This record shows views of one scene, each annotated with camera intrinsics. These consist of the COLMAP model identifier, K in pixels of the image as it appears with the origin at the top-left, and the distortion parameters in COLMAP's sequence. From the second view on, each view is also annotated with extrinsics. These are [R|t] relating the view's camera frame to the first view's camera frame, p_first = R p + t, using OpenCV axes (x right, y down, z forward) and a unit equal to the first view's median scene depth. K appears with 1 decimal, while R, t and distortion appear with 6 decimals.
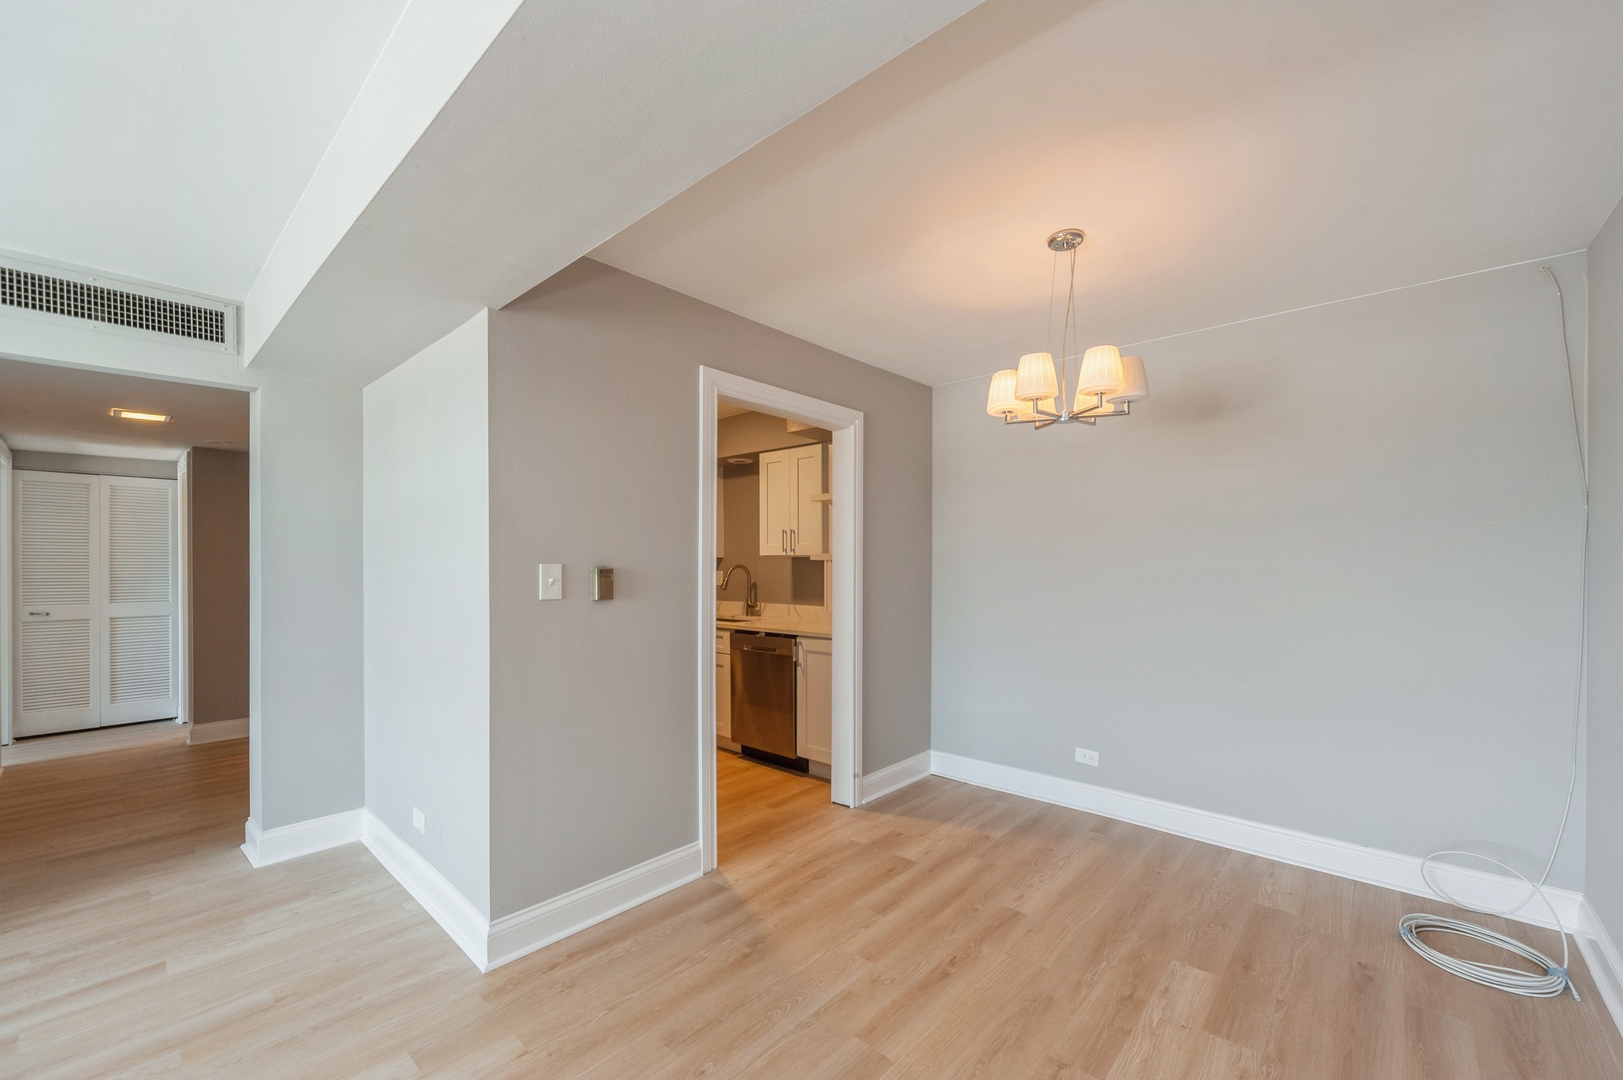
lens RADIAL K [[645.3, 0, 827.7], [0, 645.3, 578.5], [0, 0, 1]] dist [-0.002773, -0.000402]
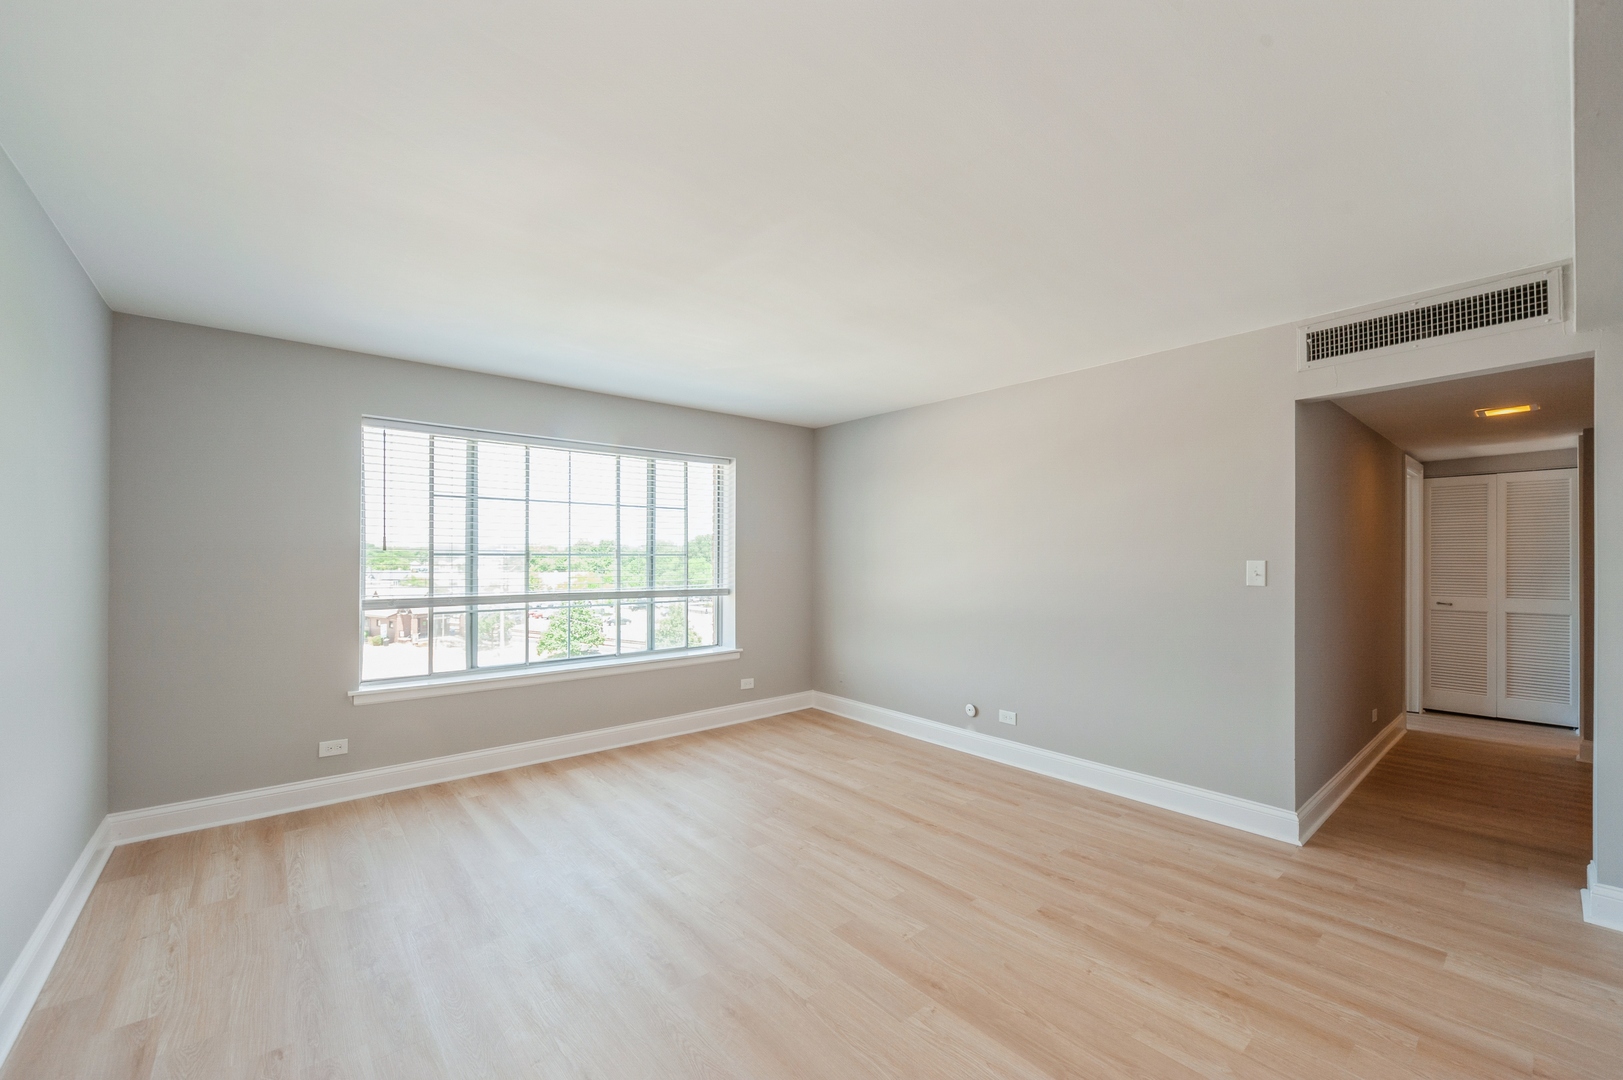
lens RADIAL K [[645.3, 0, 810.3], [0, 645.3, 543.4], [0, 0, 1]] dist [-0.002773, -0.000402]
pose [[-0.146855, -0.024179, -0.988862, 0.096907], [-0.023657, 0.999501, -0.020926, -0.000749], [0.988875, 0.020321, -0.147354, 0.115809]]
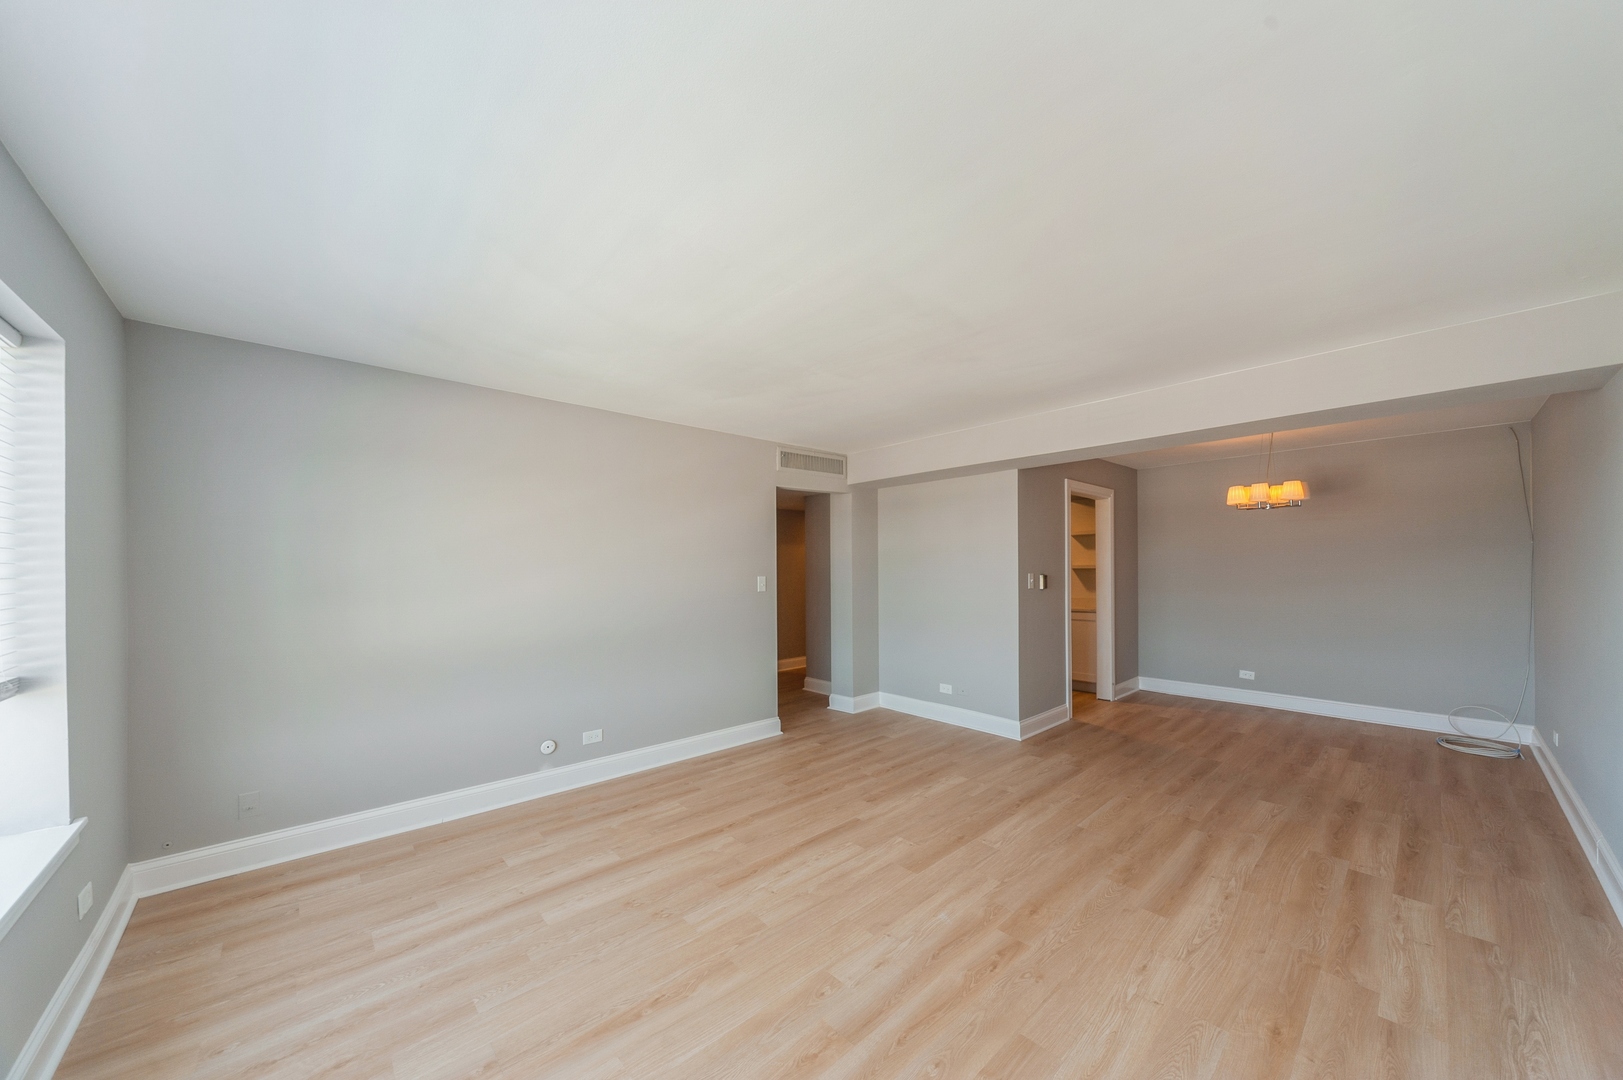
lens RADIAL K [[564.5, 0, 823.2], [0, 564.5, 577.0], [0, 0, 1]] dist [0.003537, 0.000161]
pose [[0.995072, -0.007789, -0.098852, -0.804793], [0.007031, 0.999943, -0.008021, 0.002257], [0.098908, 0.007286, 0.995070, -0.917123]]
